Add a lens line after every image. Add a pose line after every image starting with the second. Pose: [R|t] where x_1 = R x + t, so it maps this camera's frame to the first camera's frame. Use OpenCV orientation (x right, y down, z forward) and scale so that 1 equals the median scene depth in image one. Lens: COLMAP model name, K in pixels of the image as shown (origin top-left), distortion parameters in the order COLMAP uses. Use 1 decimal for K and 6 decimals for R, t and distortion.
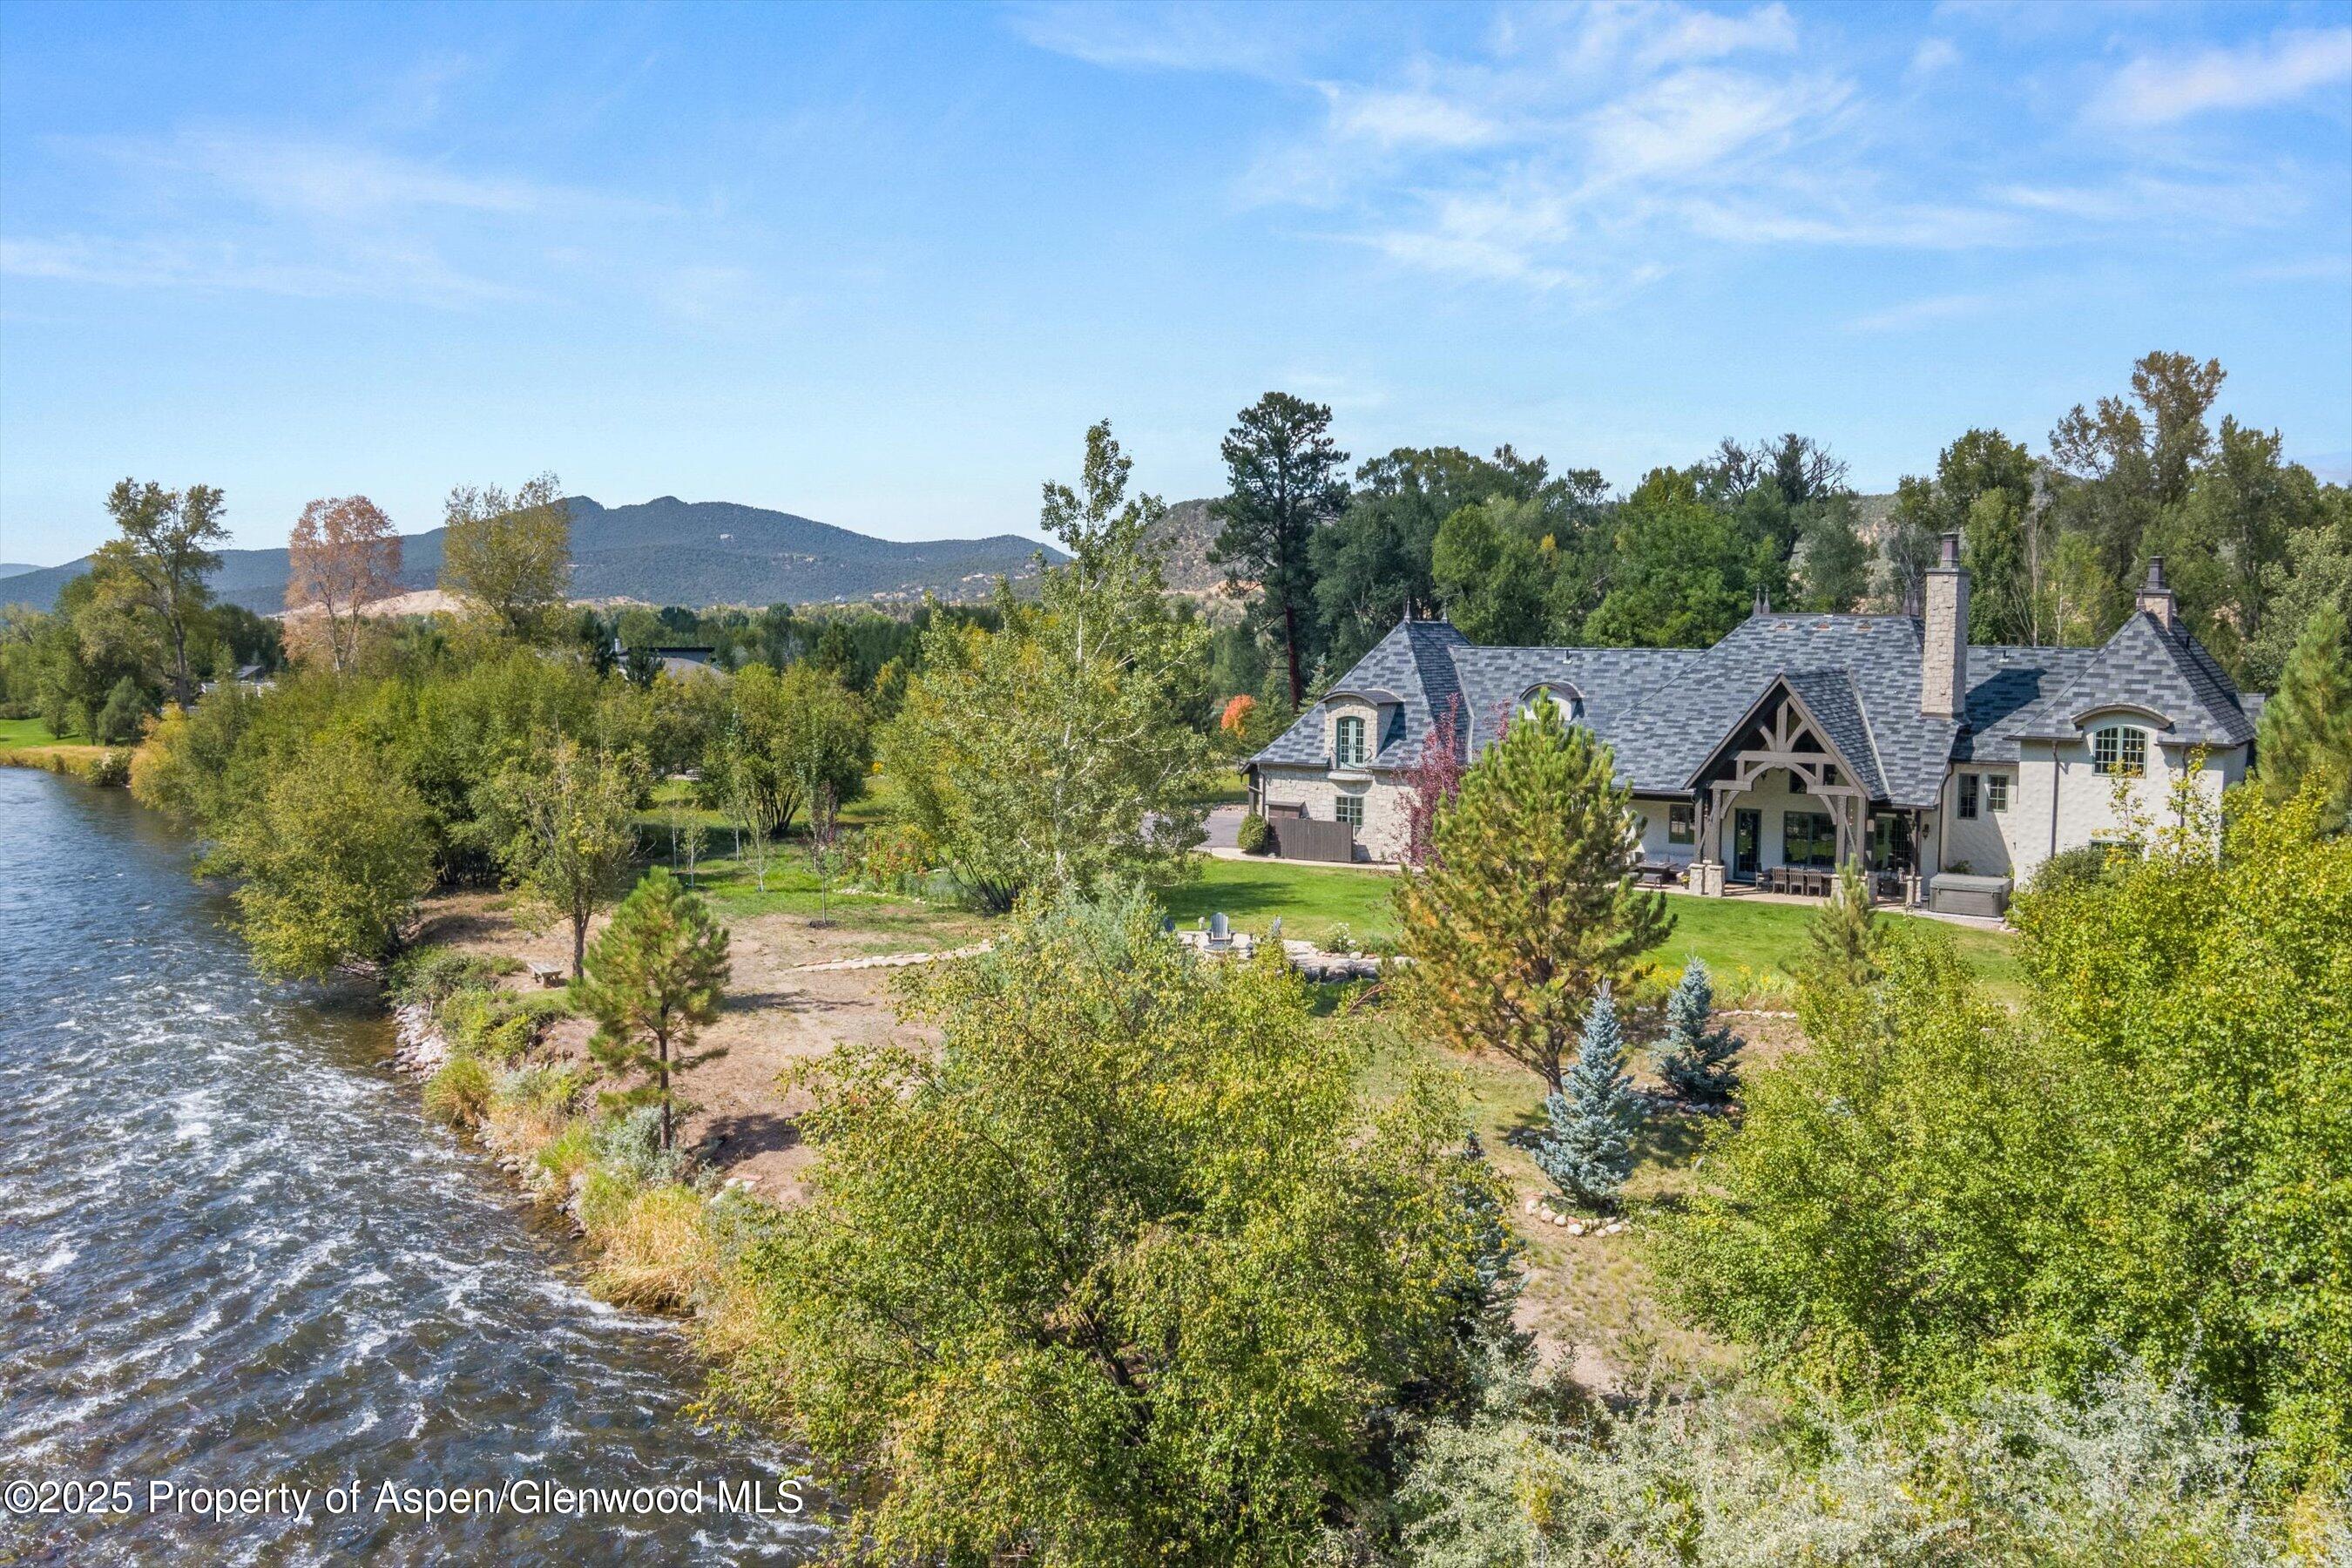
lens RADIAL K [[1908.9, 0, 1176.0], [0, 1908.9, 784.0], [0, 0, 1]] dist [-0.067248, -0.004775]
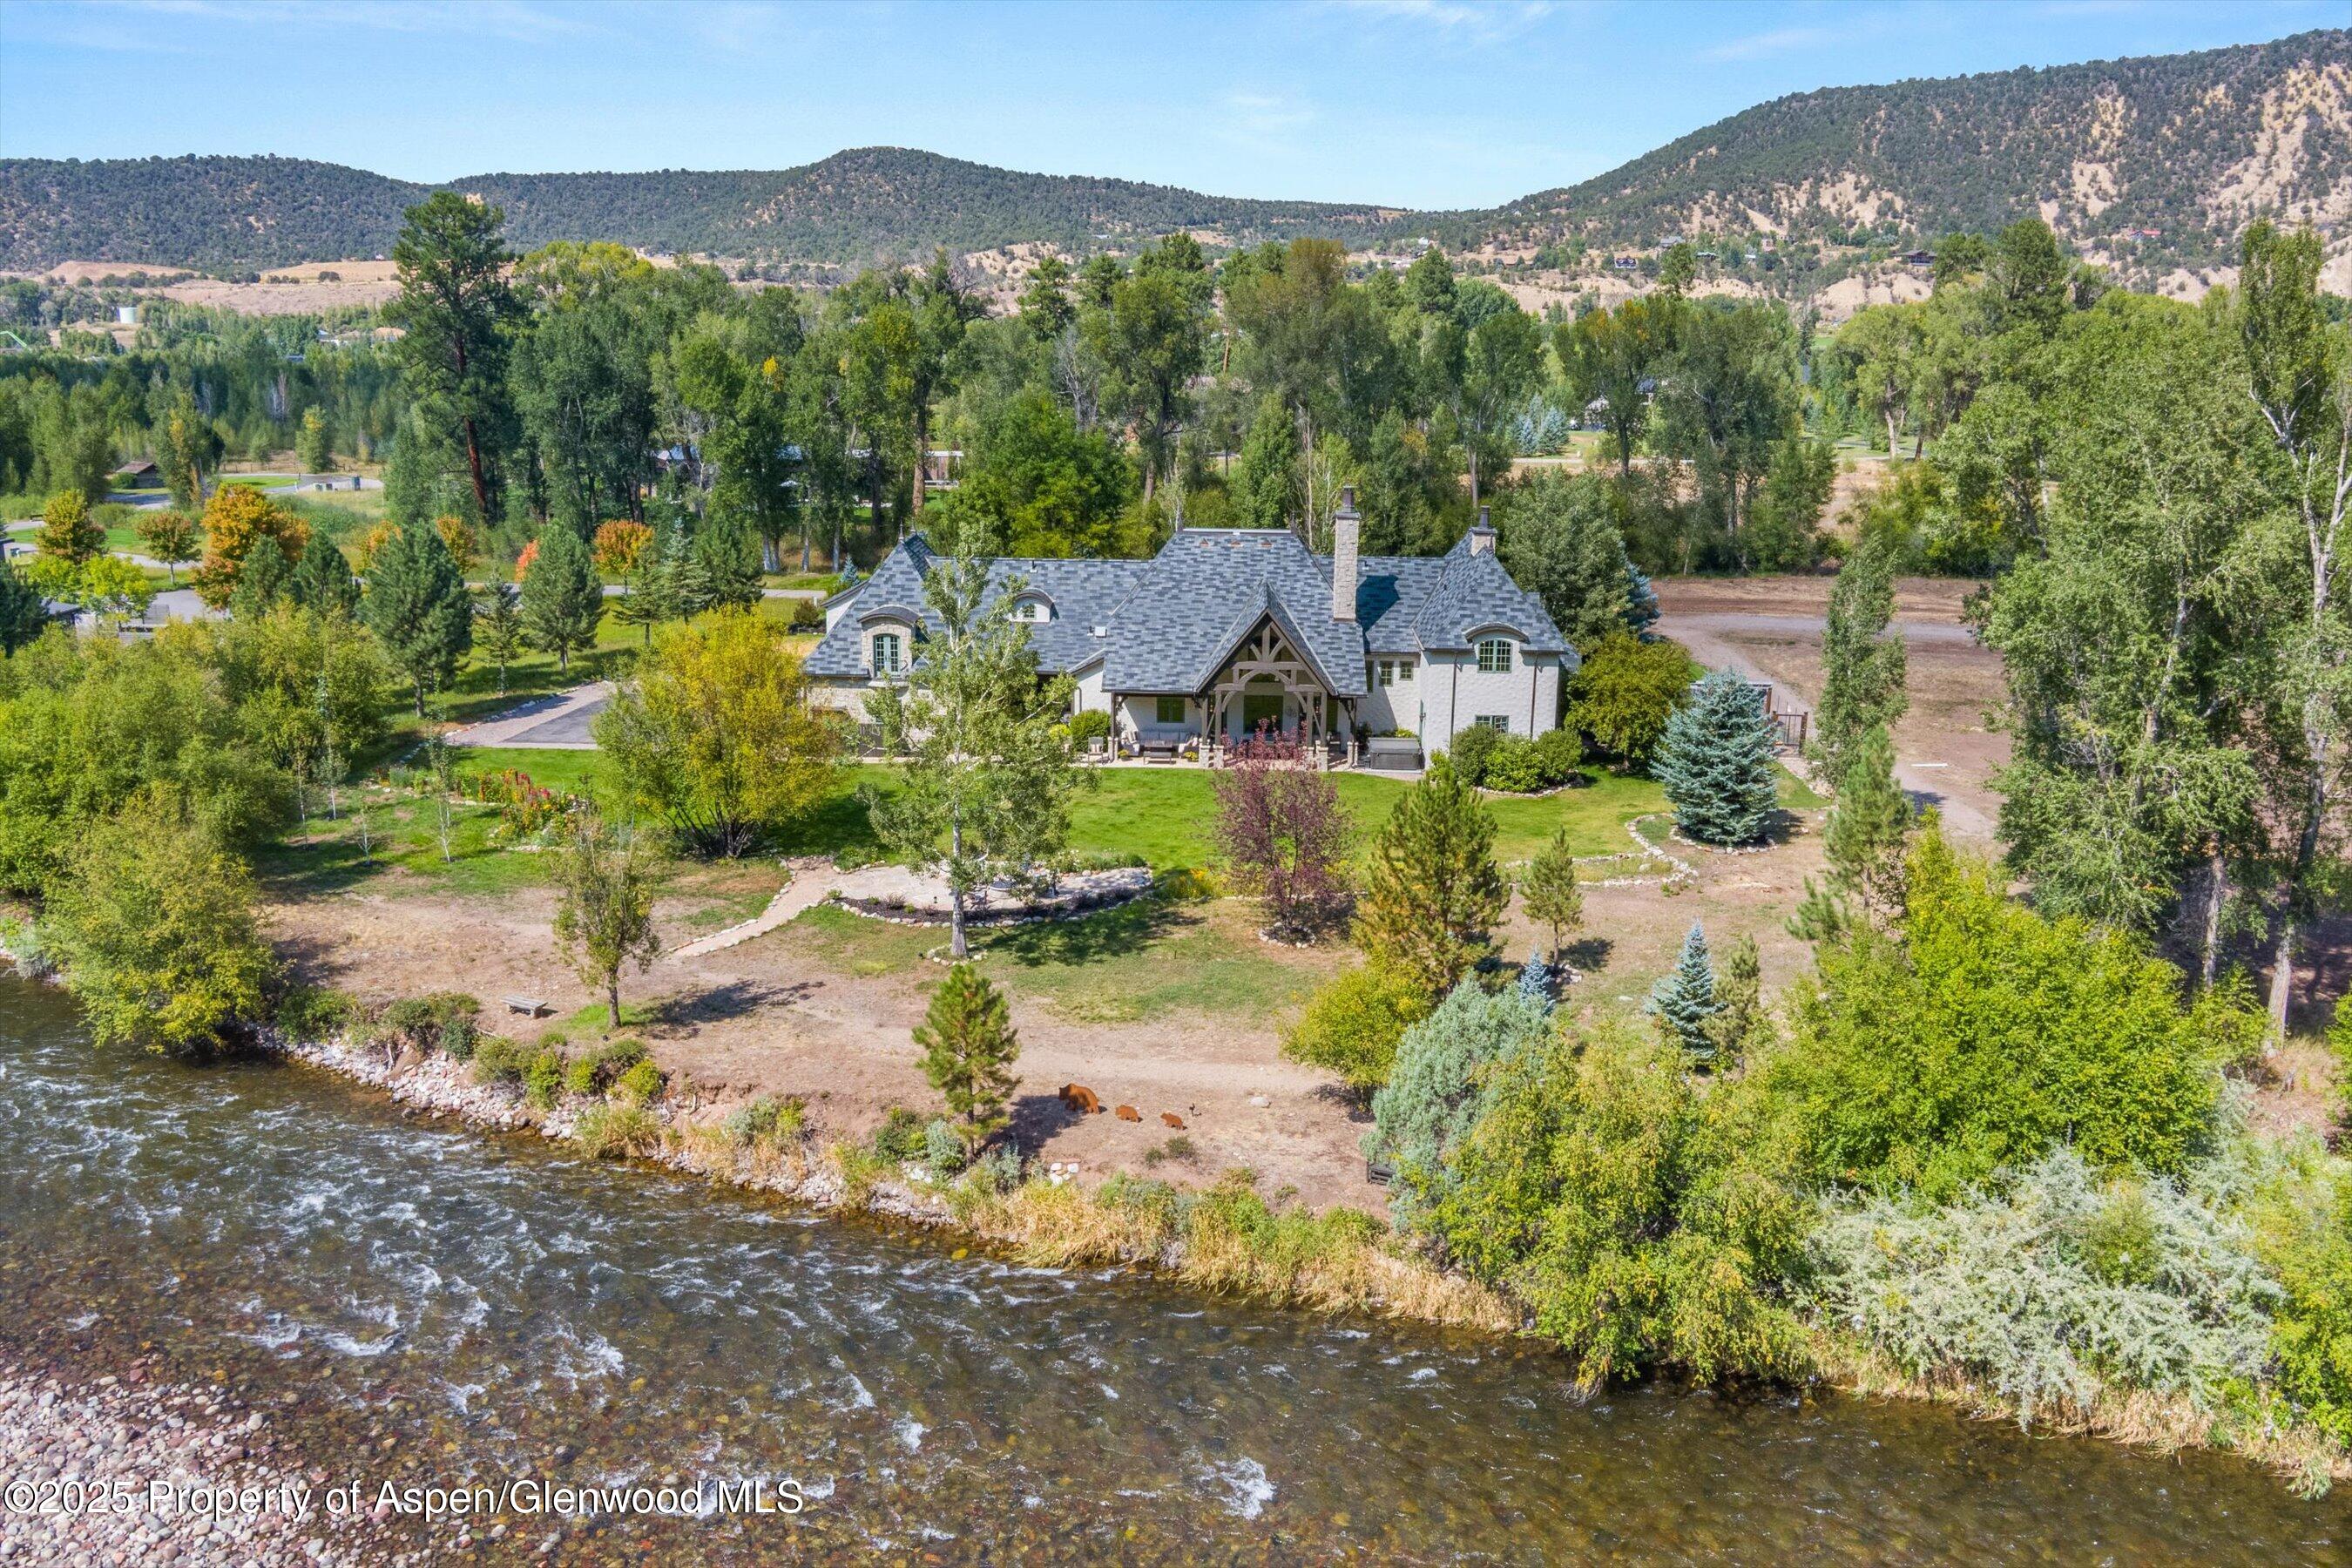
lens RADIAL K [[1910.9, 0, 1176.0], [0, 1910.9, 784.0], [0, 0, 1]] dist [-0.094723, 0.049950]
pose [[0.841255, -0.129727, 0.524844, -0.397207], [0.036700, 0.982248, 0.183959, -0.156900], [-0.539391, -0.135495, 0.831082, -0.106446]]
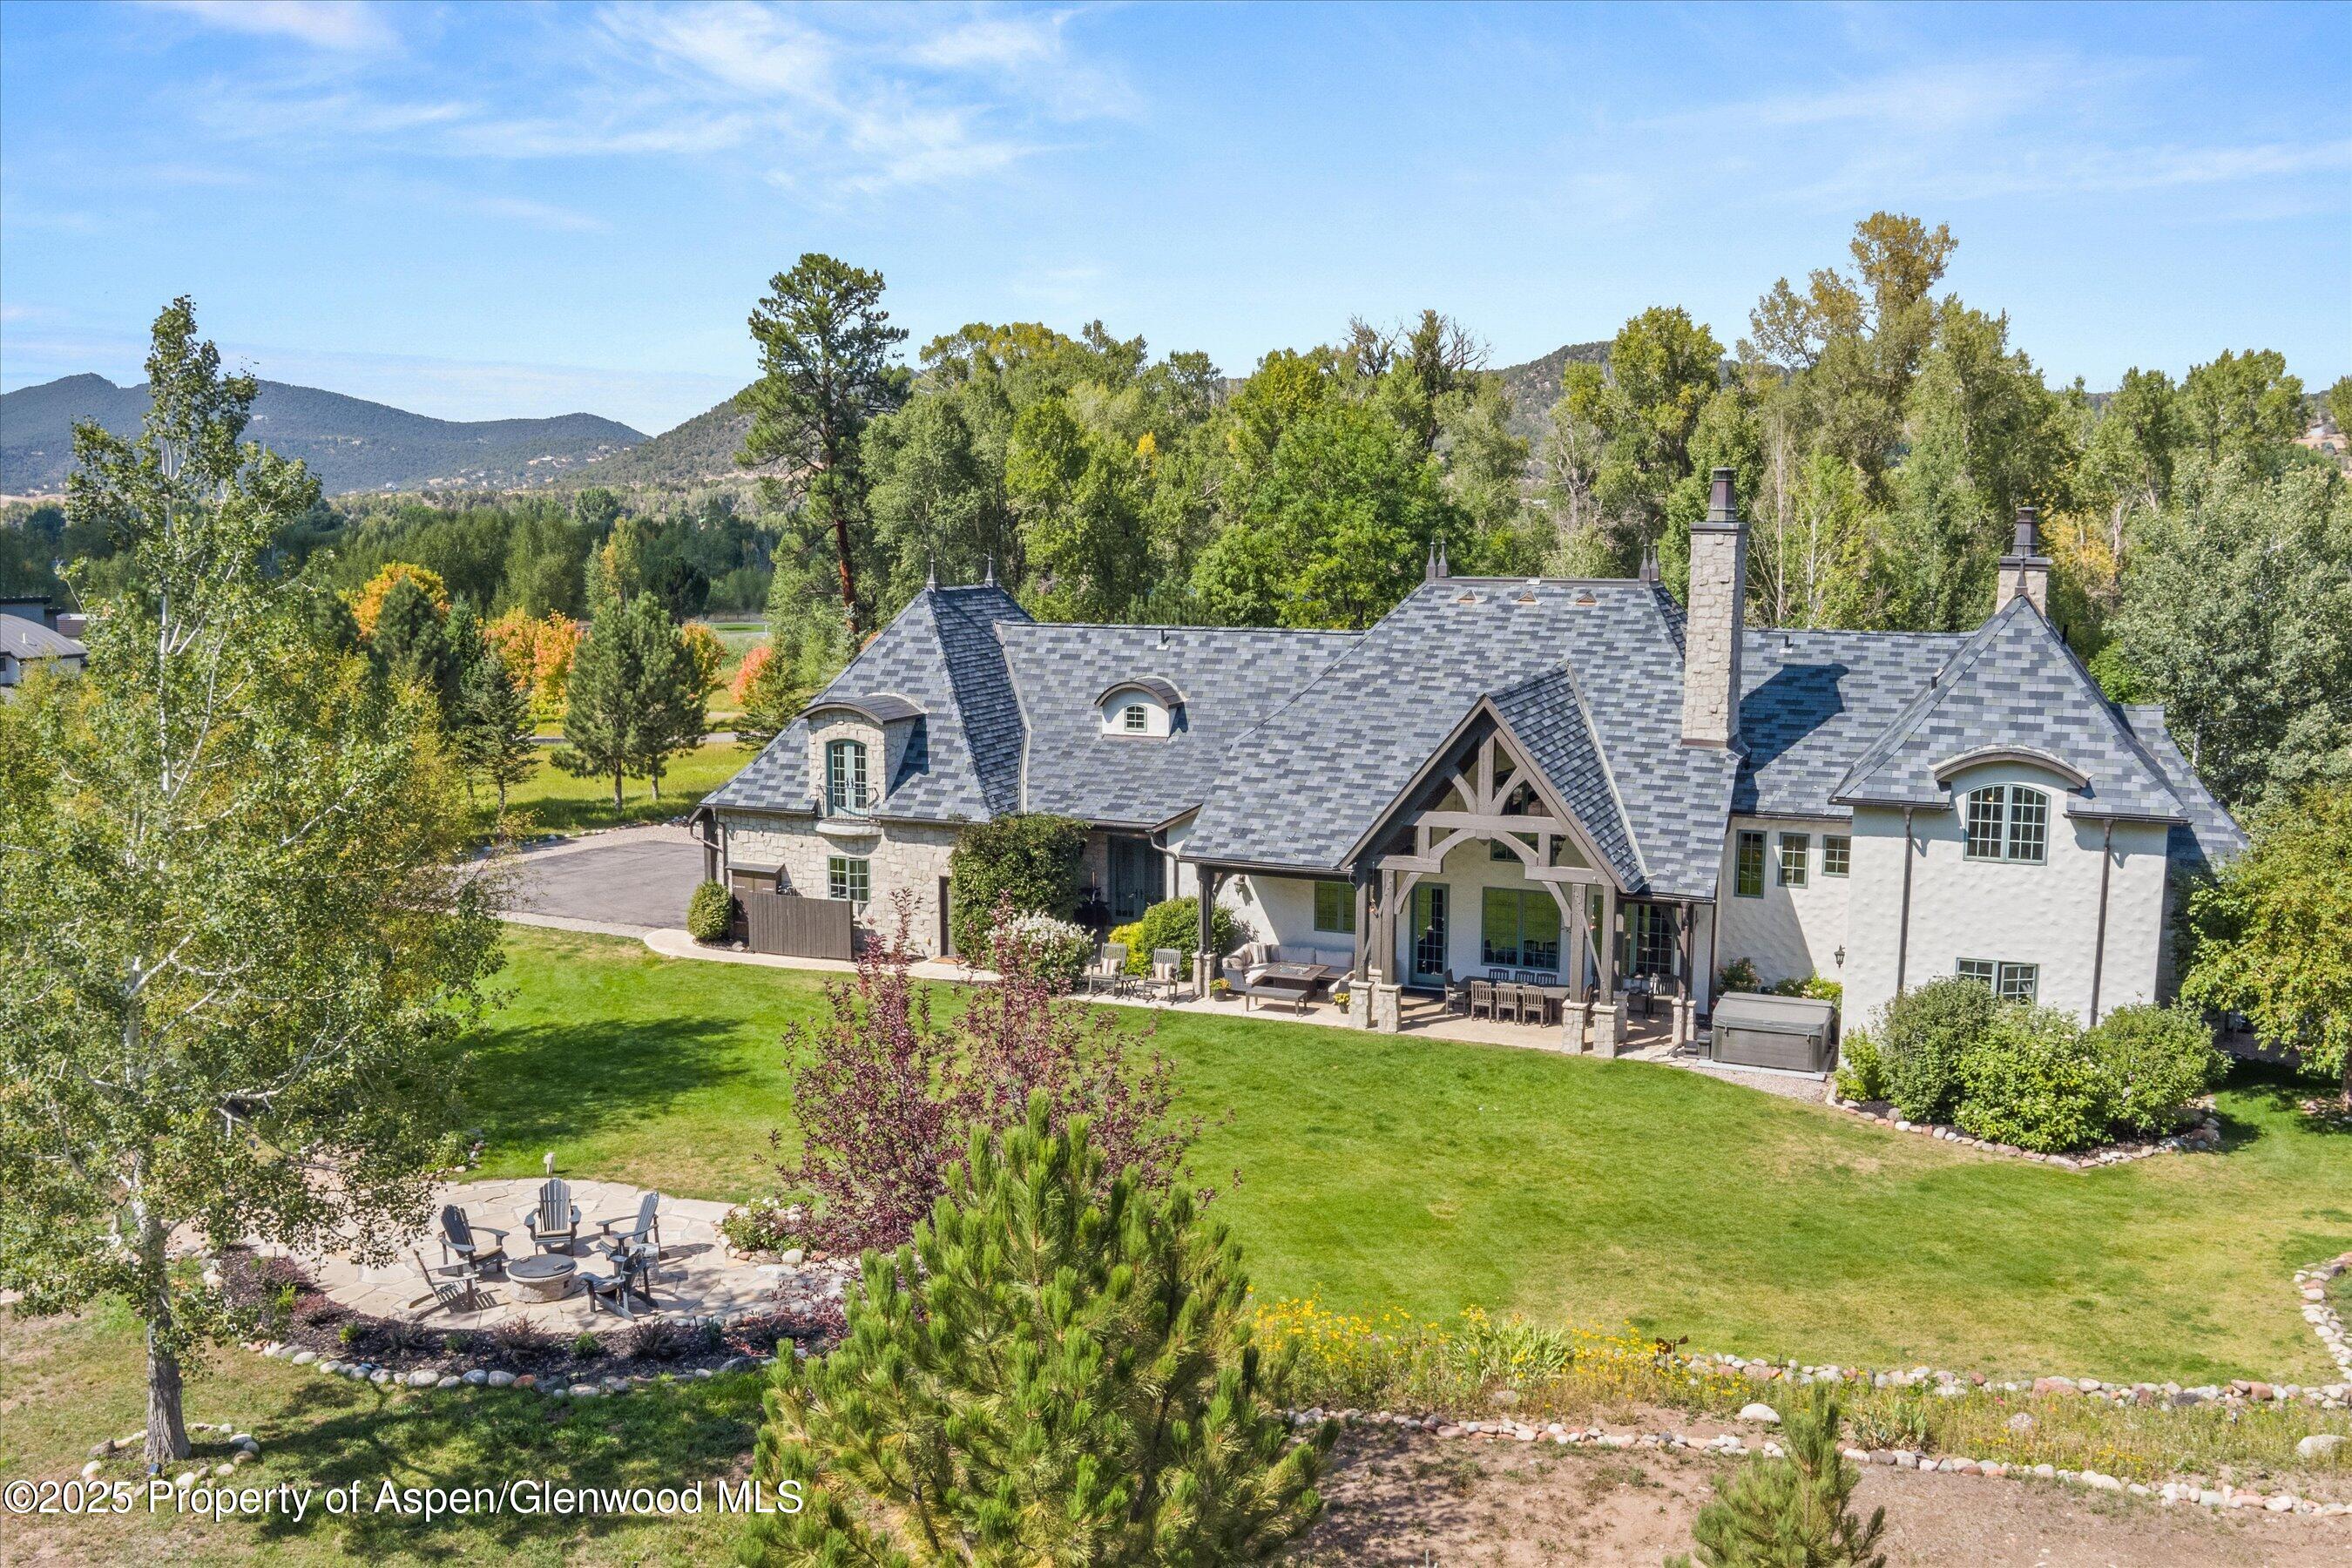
lens RADIAL K [[1967.3, 0, 1144.7], [0, 1967.3, 820.3], [0, 0, 1]] dist [-0.041985, -0.048203]
pose [[0.983029, -0.036280, 0.179826, 0.069948], [0.022546, 0.996711, 0.077836, -0.058739], [-0.182059, -0.072460, 0.980614, 0.302936]]
